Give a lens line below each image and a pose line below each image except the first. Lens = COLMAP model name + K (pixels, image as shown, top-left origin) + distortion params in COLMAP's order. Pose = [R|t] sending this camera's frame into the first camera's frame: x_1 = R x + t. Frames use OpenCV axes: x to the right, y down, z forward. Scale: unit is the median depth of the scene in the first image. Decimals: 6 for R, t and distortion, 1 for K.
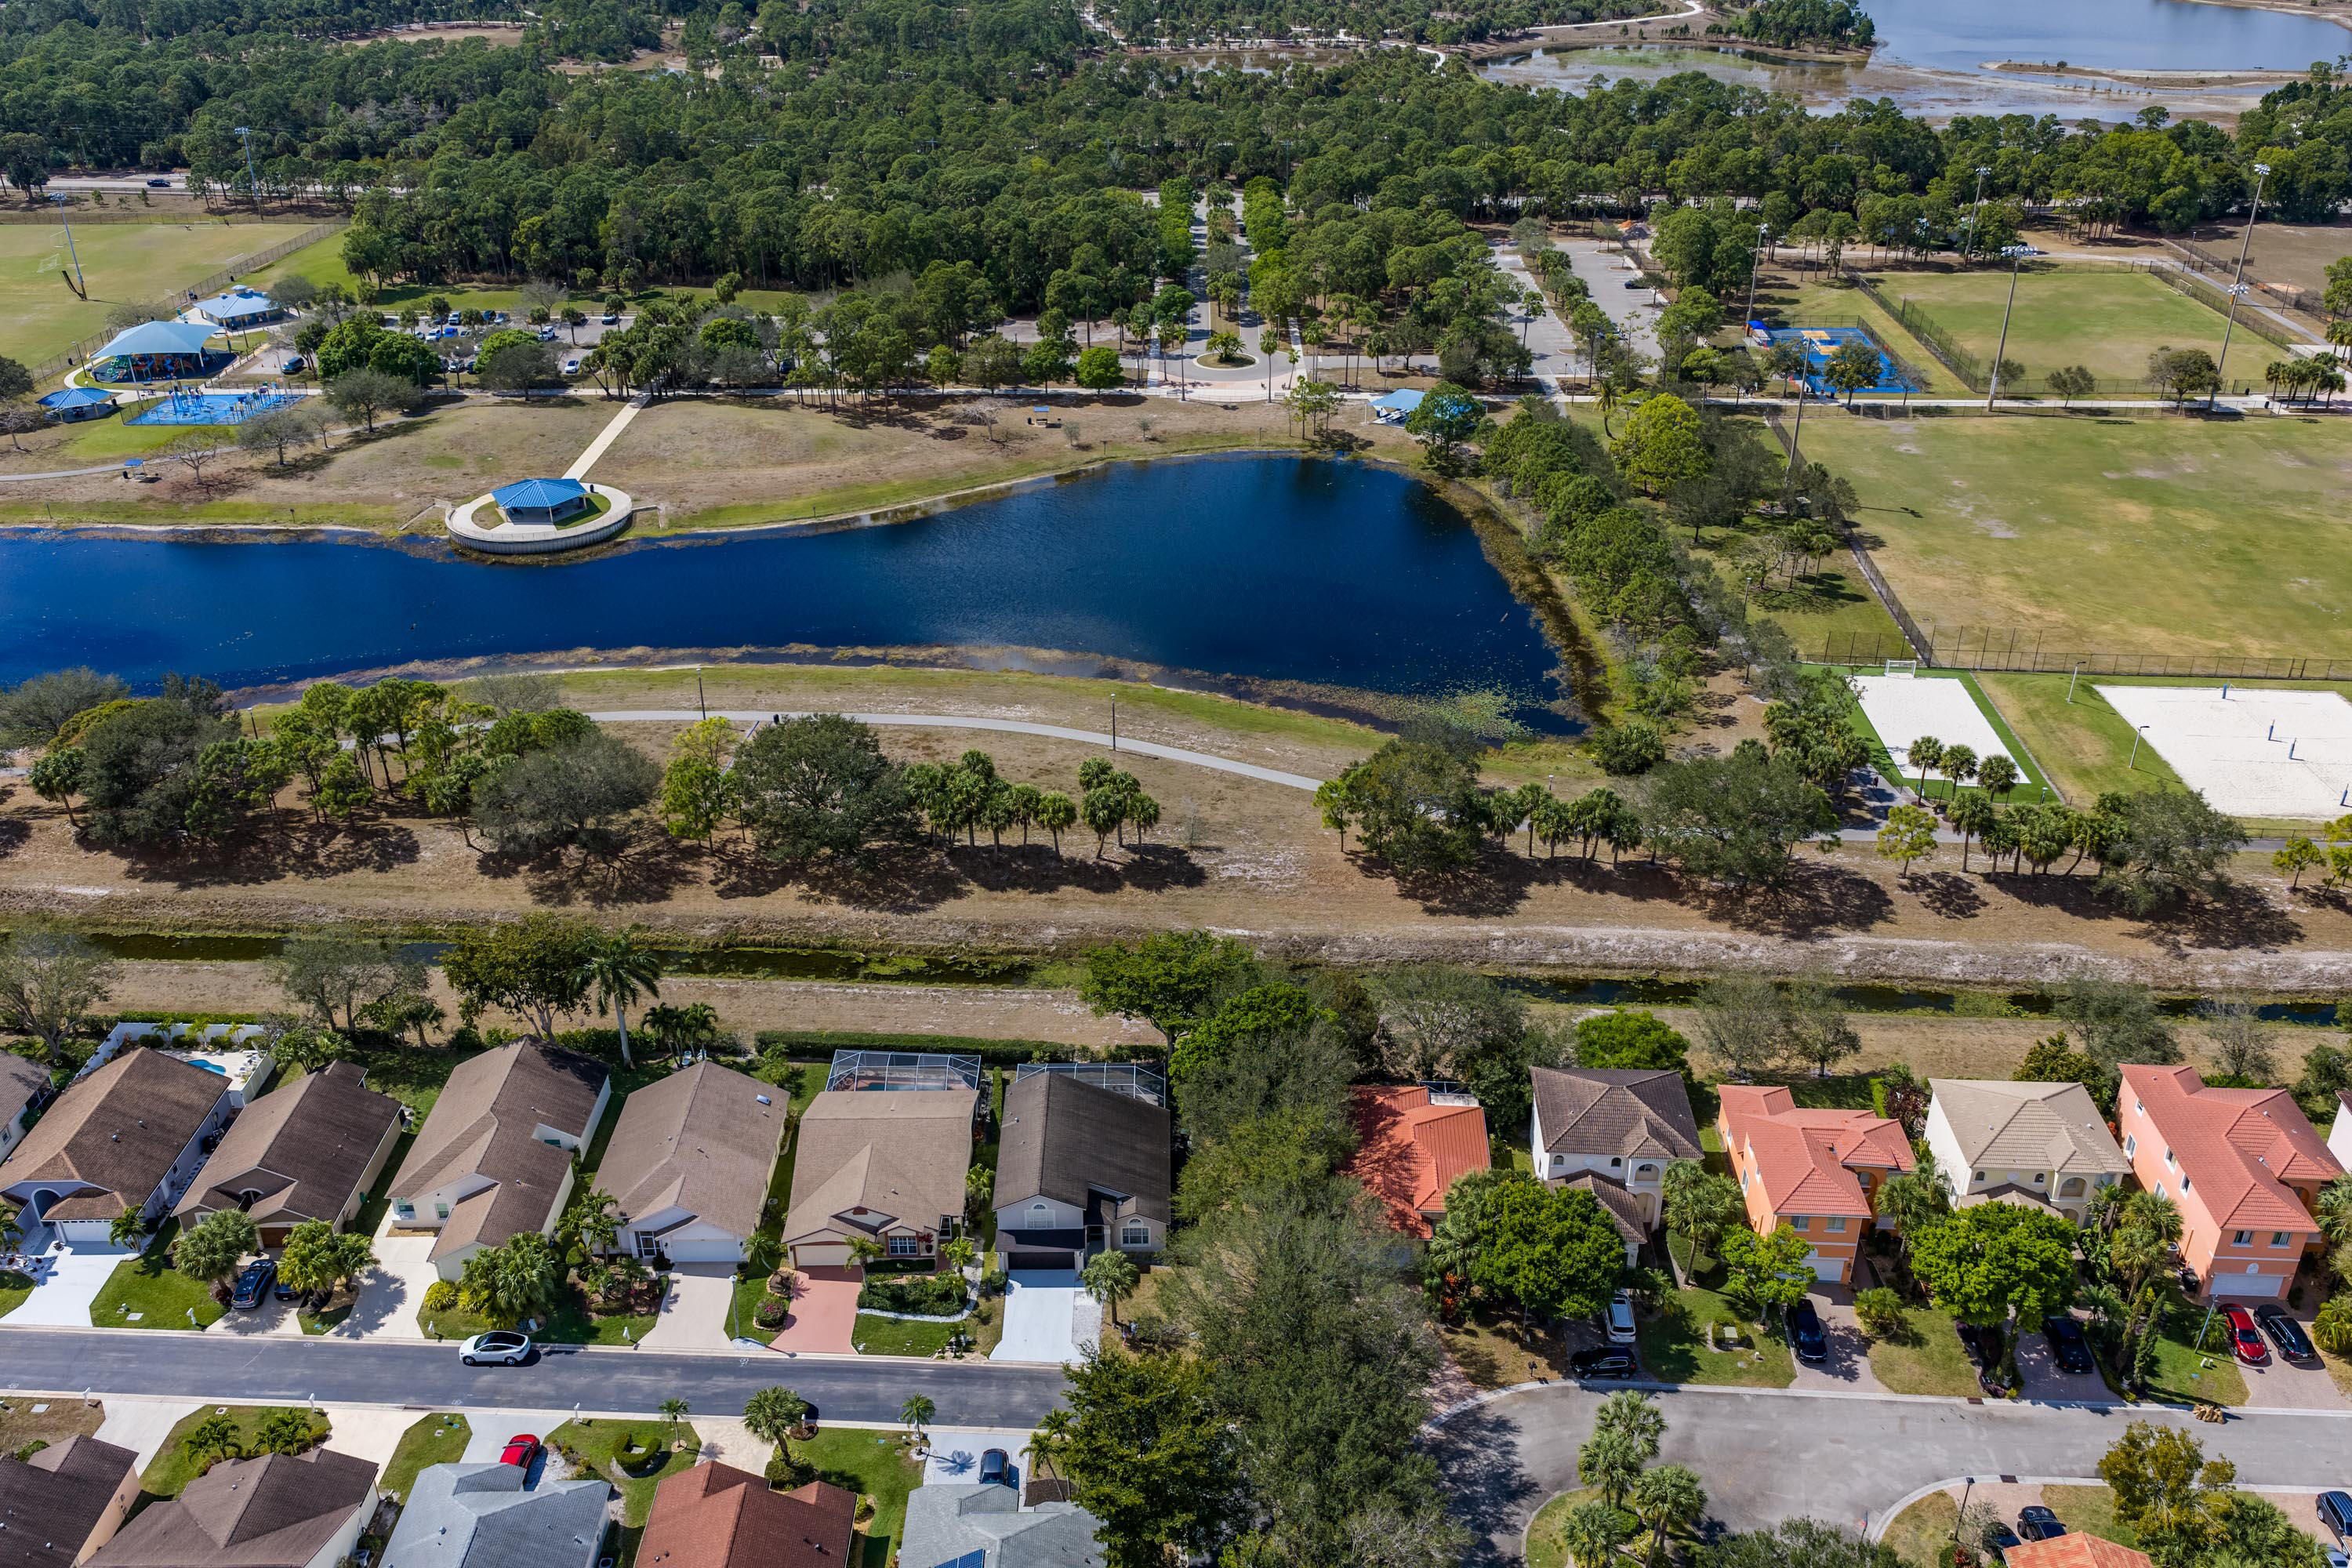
lens RADIAL K [[1952.2, 0, 1181.5], [0, 1952.2, 775.4], [0, 0, 1]] dist [0.019527, -0.032221]
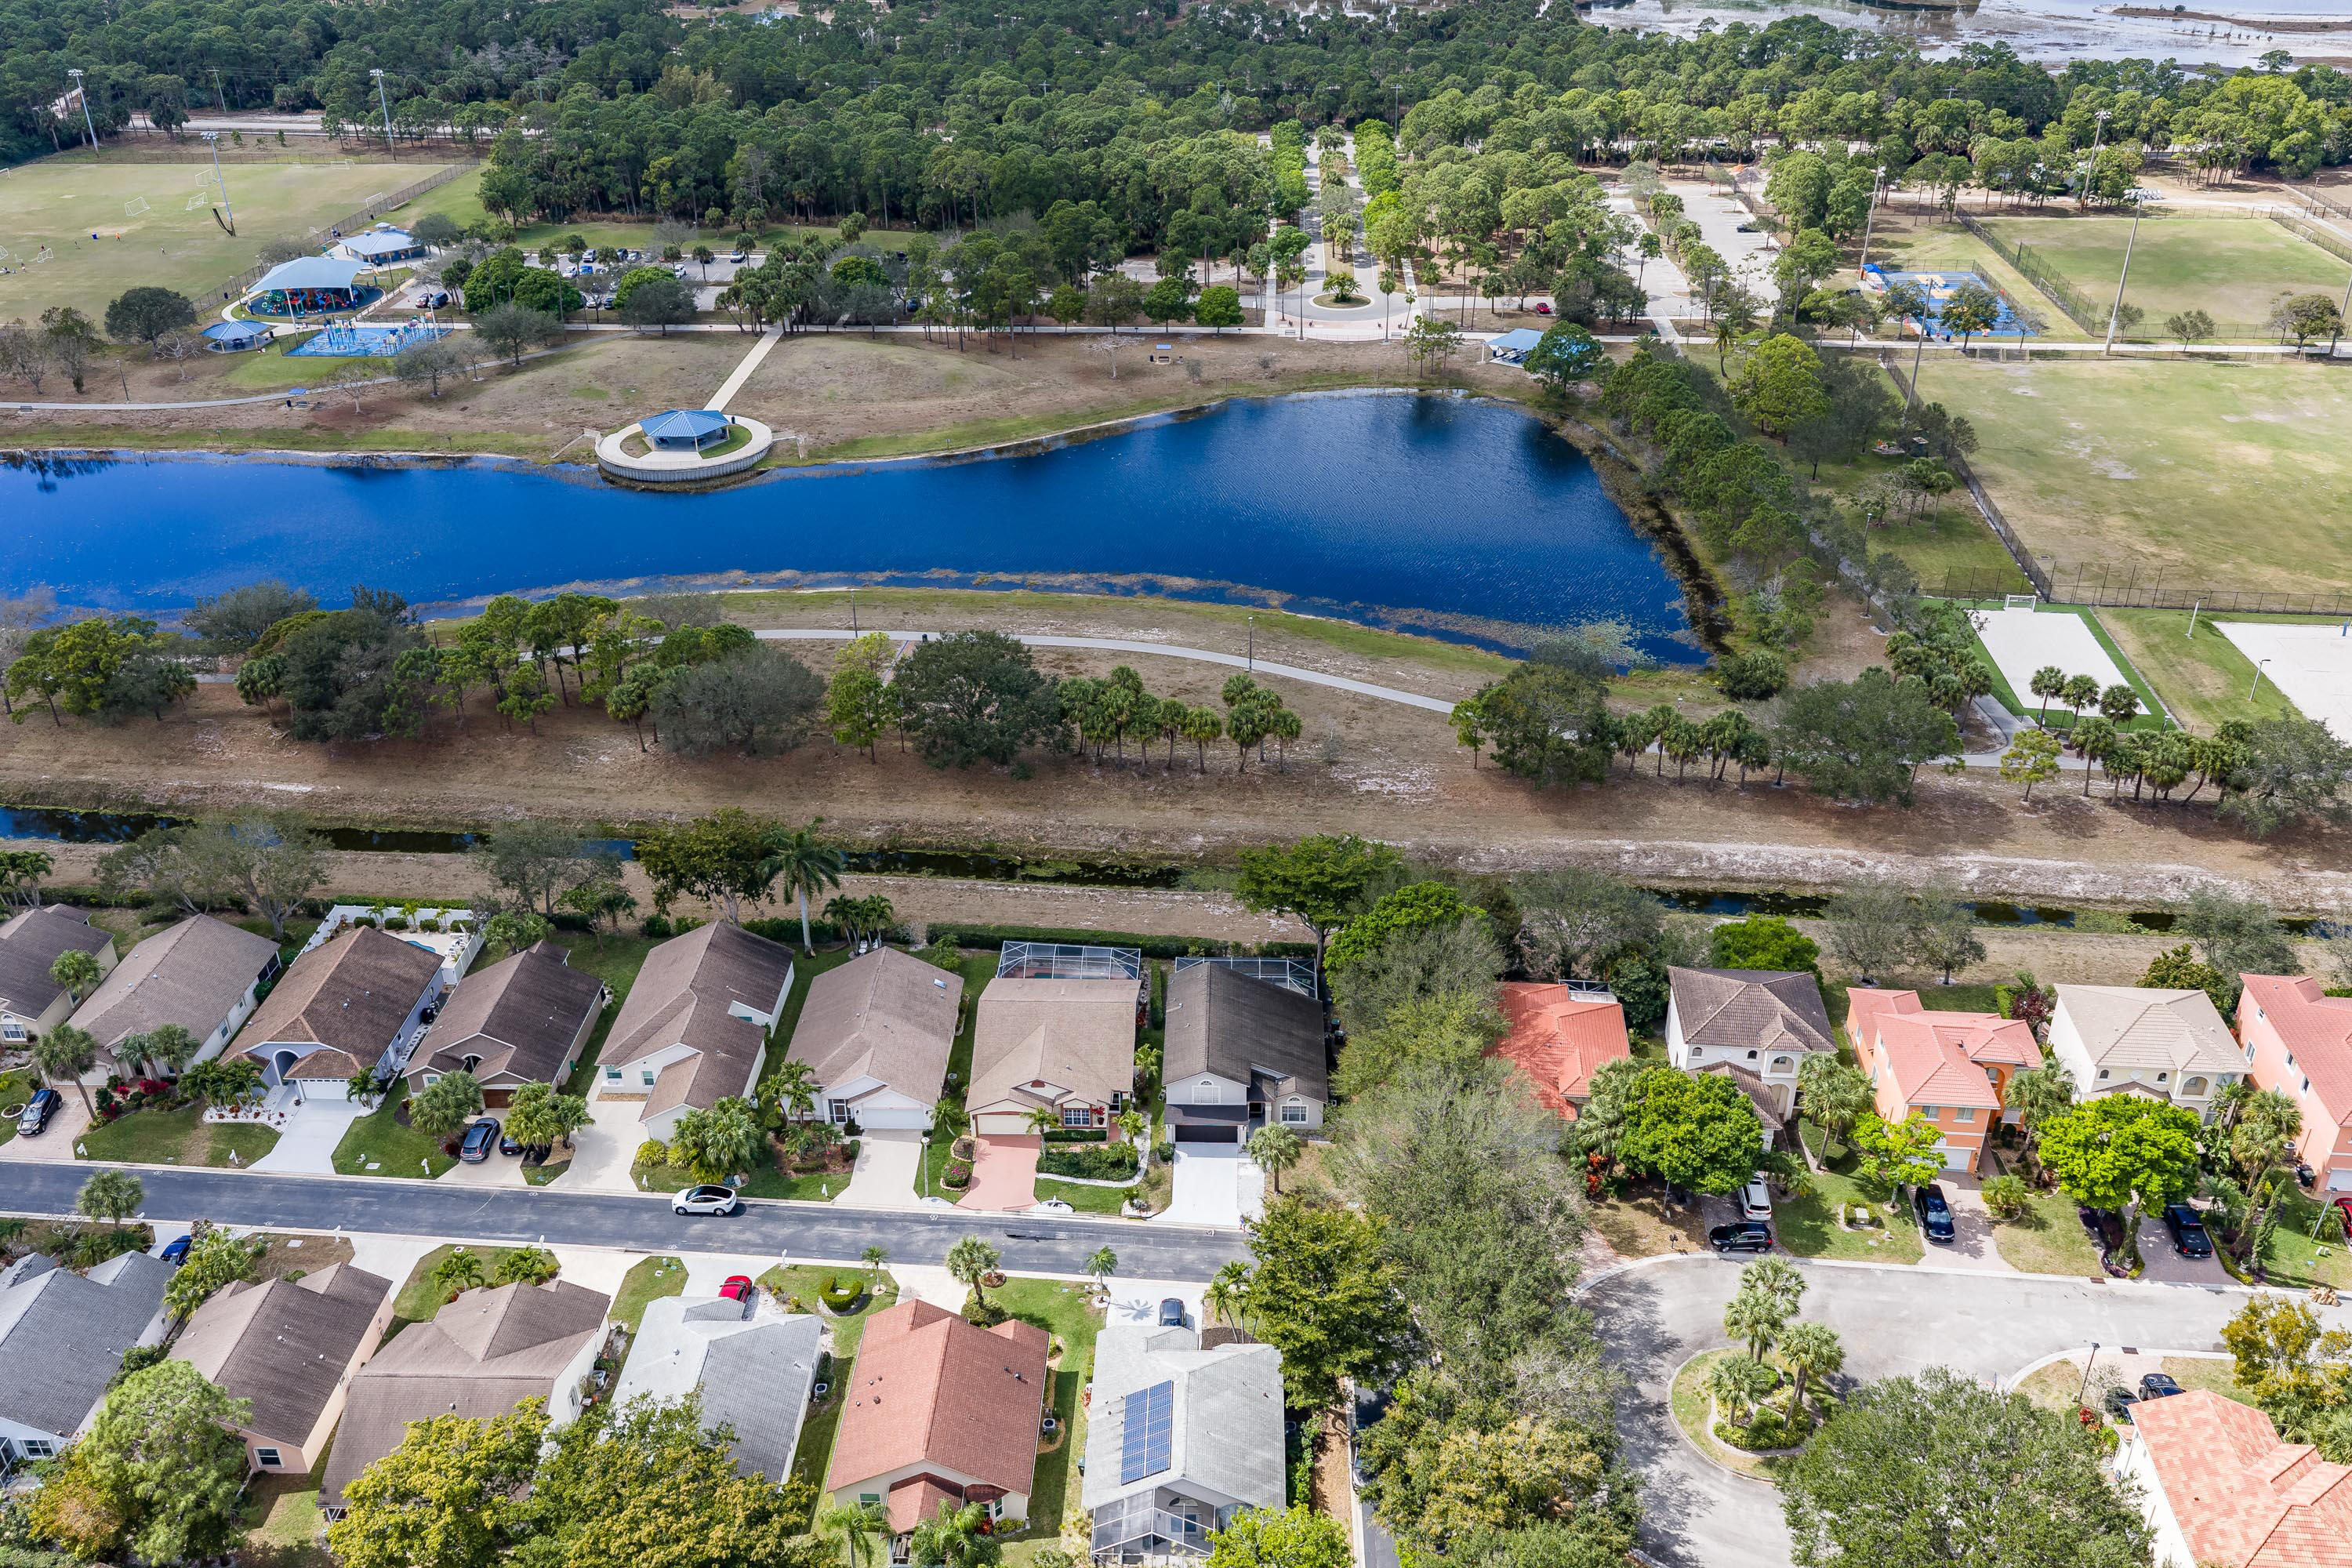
lens RADIAL K [[1952.2, 0, 1181.5], [0, 1952.2, 775.4], [0, 0, 1]] dist [0.019527, -0.032221]
pose [[0.999165, 0.014745, -0.038104, -0.040458], [-0.013808, 0.999599, 0.024737, 0.022430], [0.038454, -0.024190, 0.998968, -0.051624]]
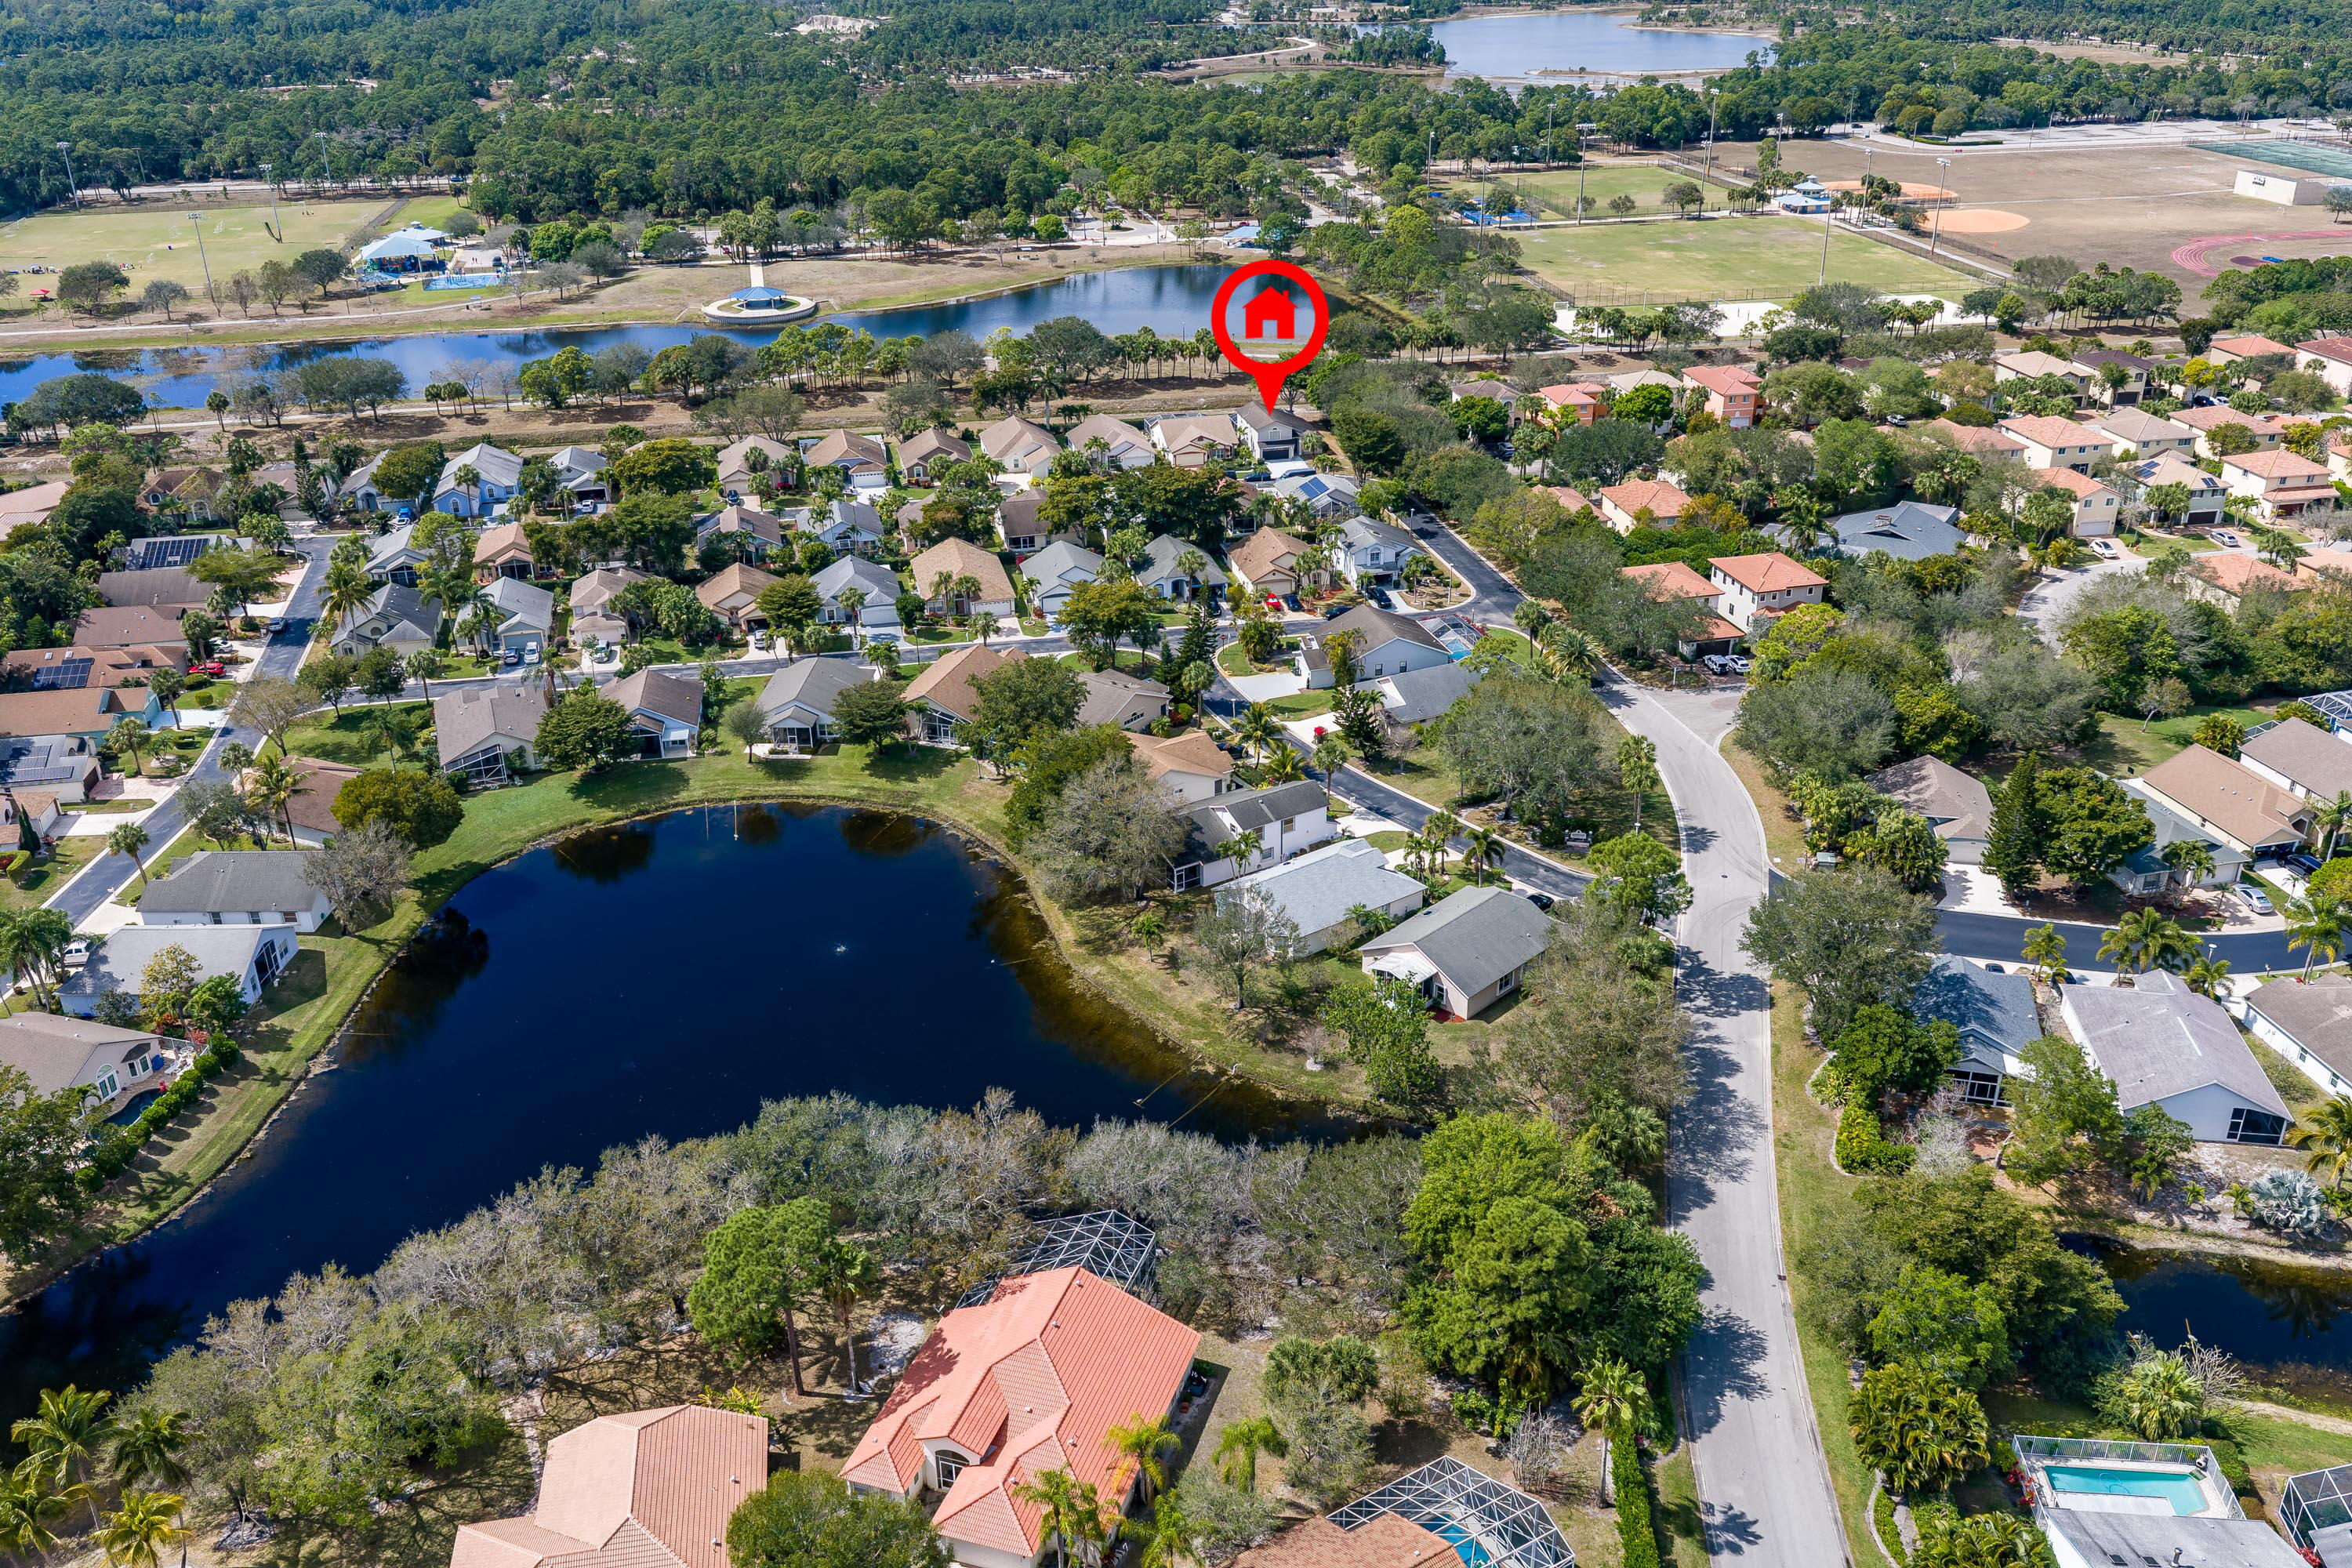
lens RADIAL K [[1882.0, 0, 1226.2], [0, 1882.0, 784.7], [0, 0, 1]] dist [-0.002966, -0.010590]
pose [[0.972983, -0.110050, 0.202961, -0.549519], [0.114591, 0.993355, -0.010727, 0.570357], [-0.200431, 0.033695, 0.979128, -1.055851]]
